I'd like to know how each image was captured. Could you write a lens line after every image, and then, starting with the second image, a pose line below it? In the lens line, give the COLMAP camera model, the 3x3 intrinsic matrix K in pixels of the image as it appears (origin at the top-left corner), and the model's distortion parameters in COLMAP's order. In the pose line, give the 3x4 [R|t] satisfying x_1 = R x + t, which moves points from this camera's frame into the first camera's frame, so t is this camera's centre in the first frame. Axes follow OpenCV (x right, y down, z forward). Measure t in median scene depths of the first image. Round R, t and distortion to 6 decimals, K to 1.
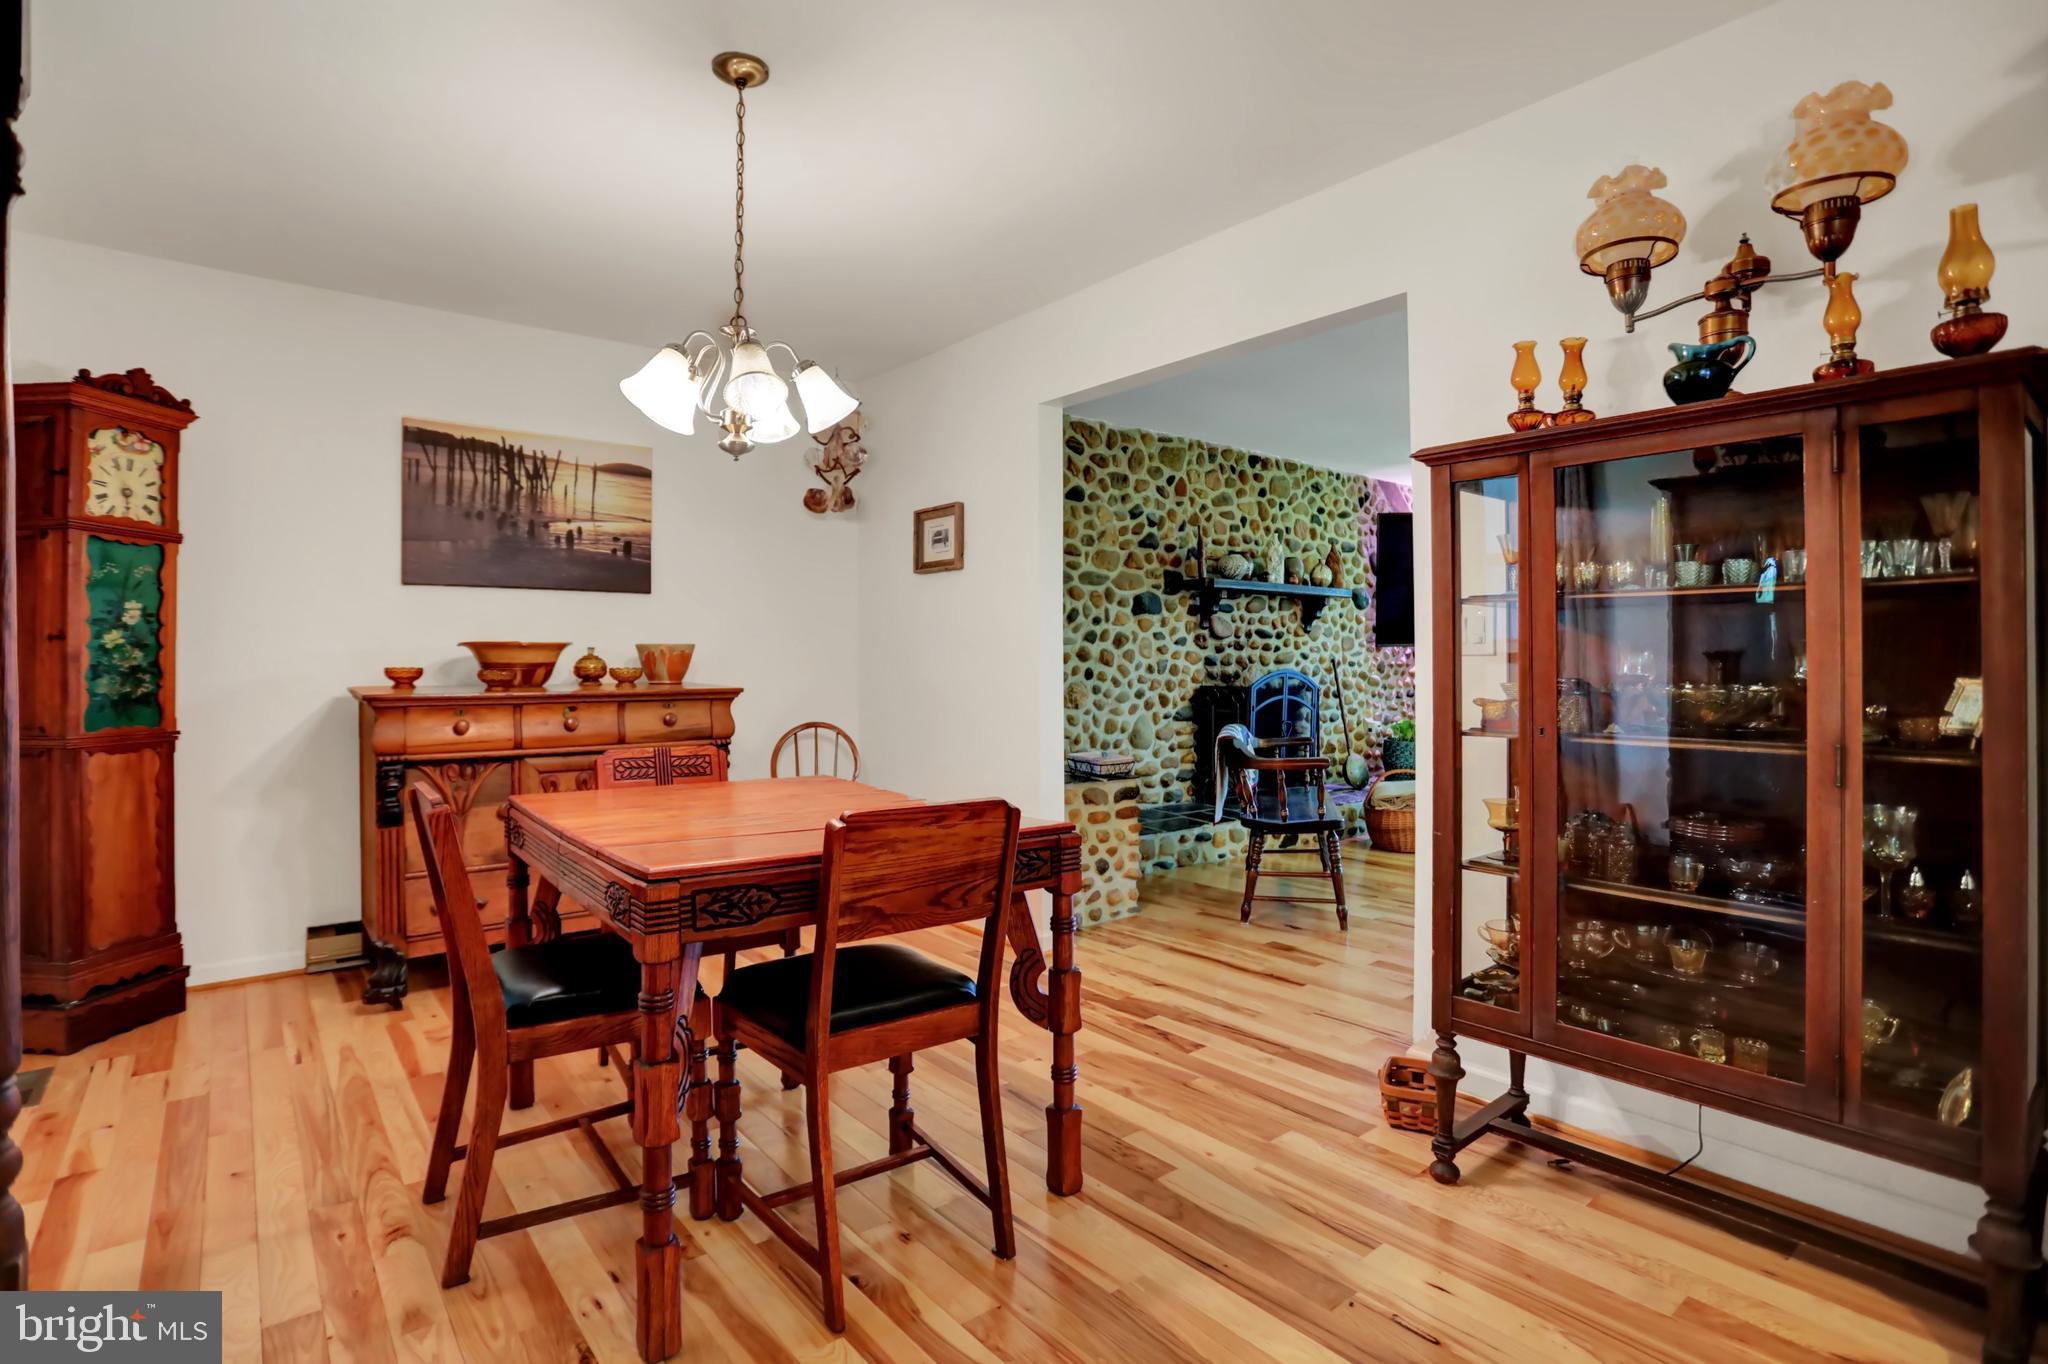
lens RADIAL K [[1012.6, 0, 1032.0], [0, 1012.6, 652.0], [0, 0, 1]] dist [-0.058202, 0.000556]
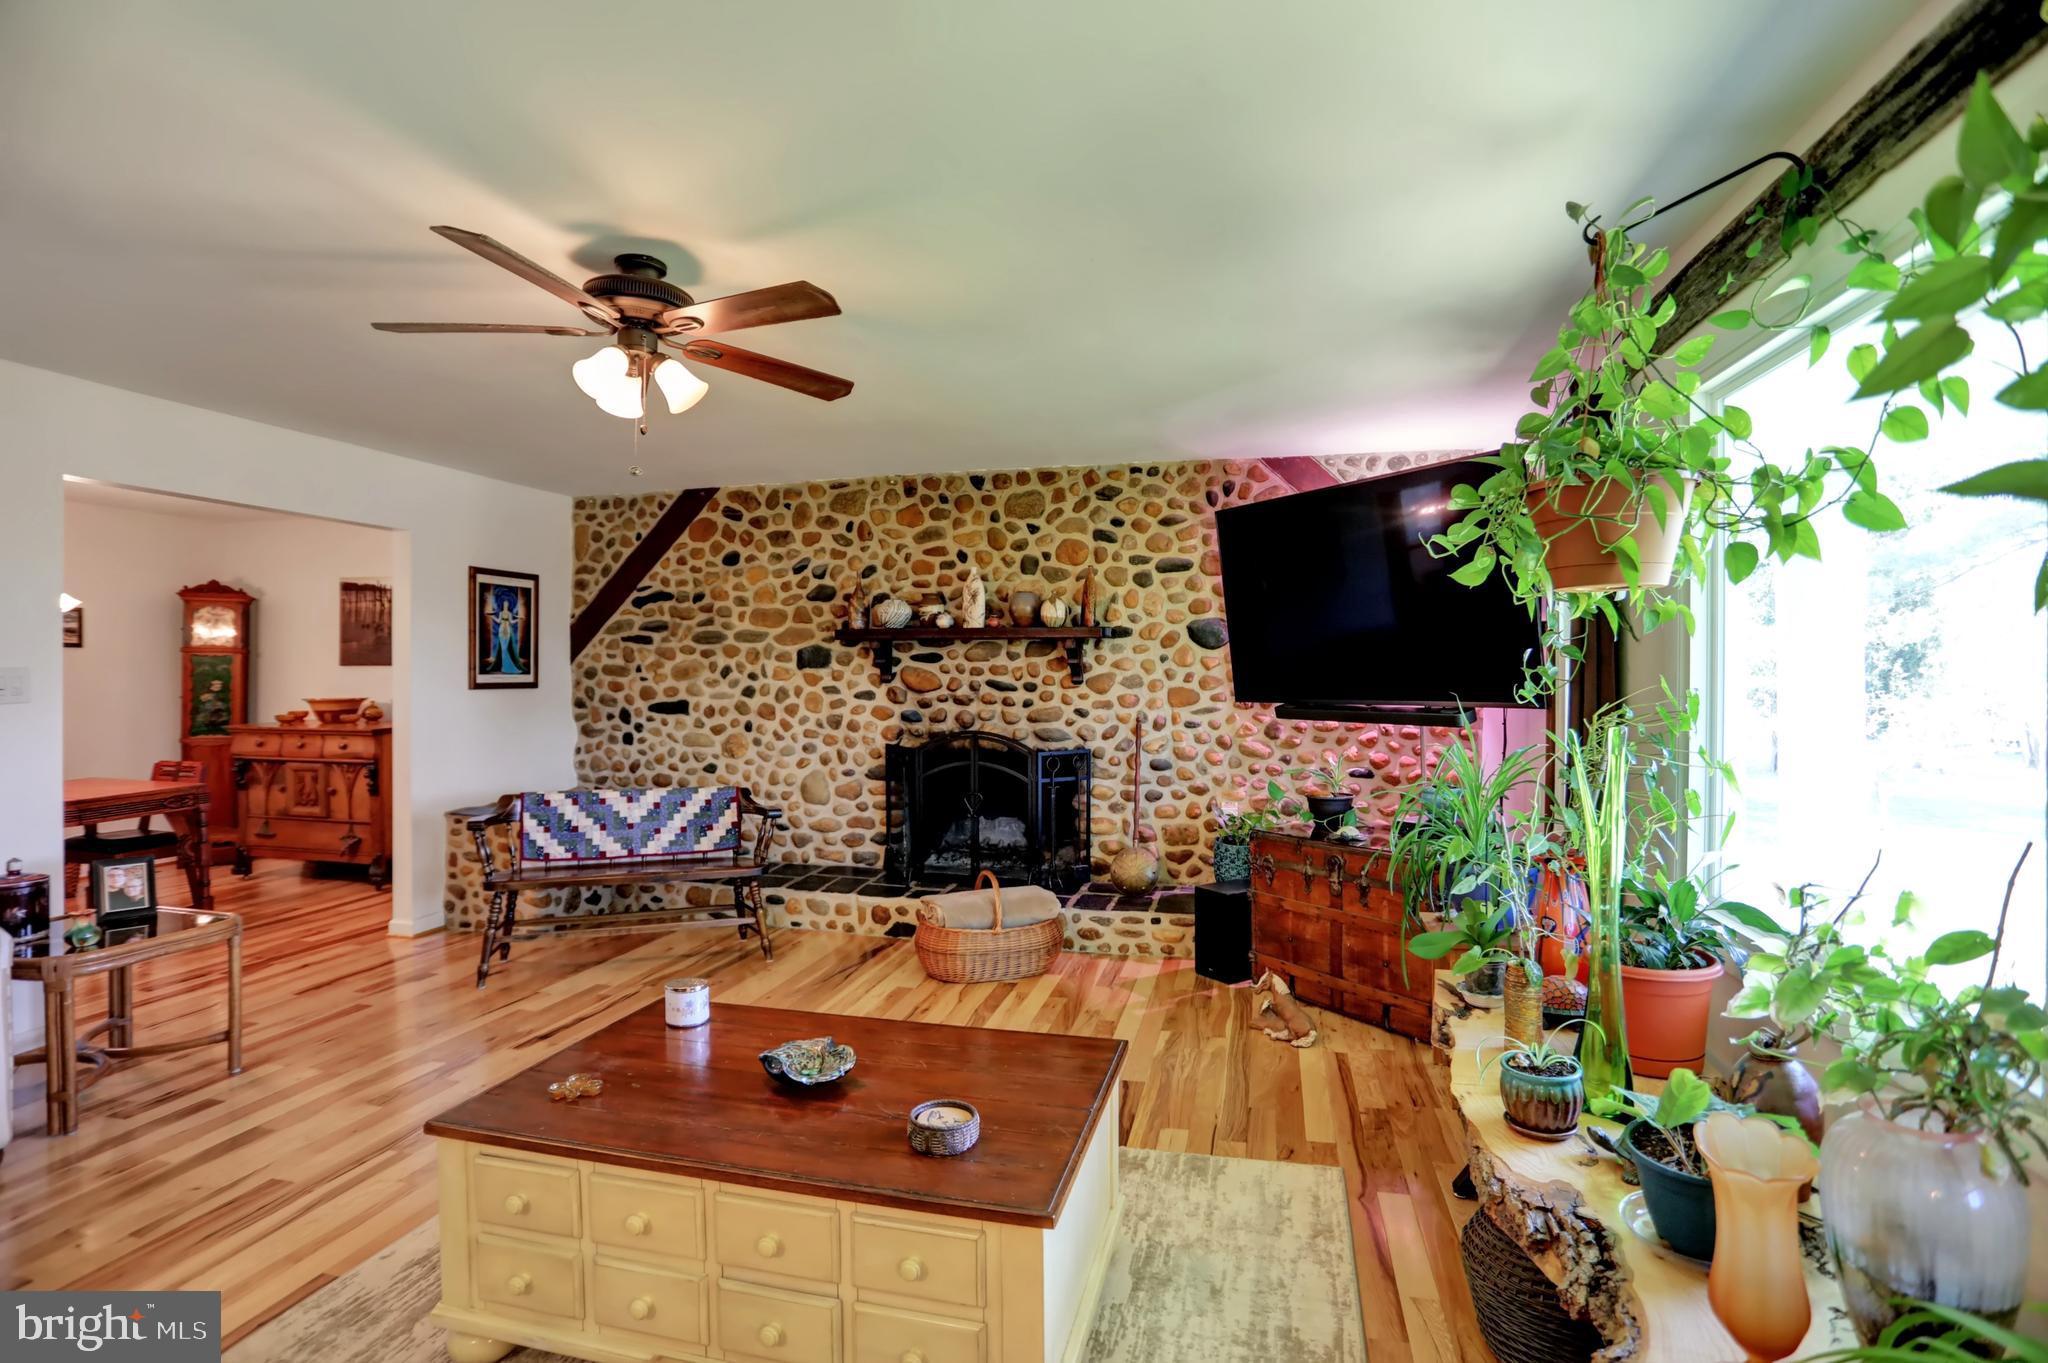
lens RADIAL K [[998.3, 0, 1003.9], [0, 998.3, 675.2], [0, 0, 1]] dist [-0.037929, 0.000058]
pose [[0.580935, 0.006377, -0.813925, 1.000153], [0.006261, 0.999905, 0.012303, -0.040838], [0.813926, -0.012243, 0.580840, 0.577495]]
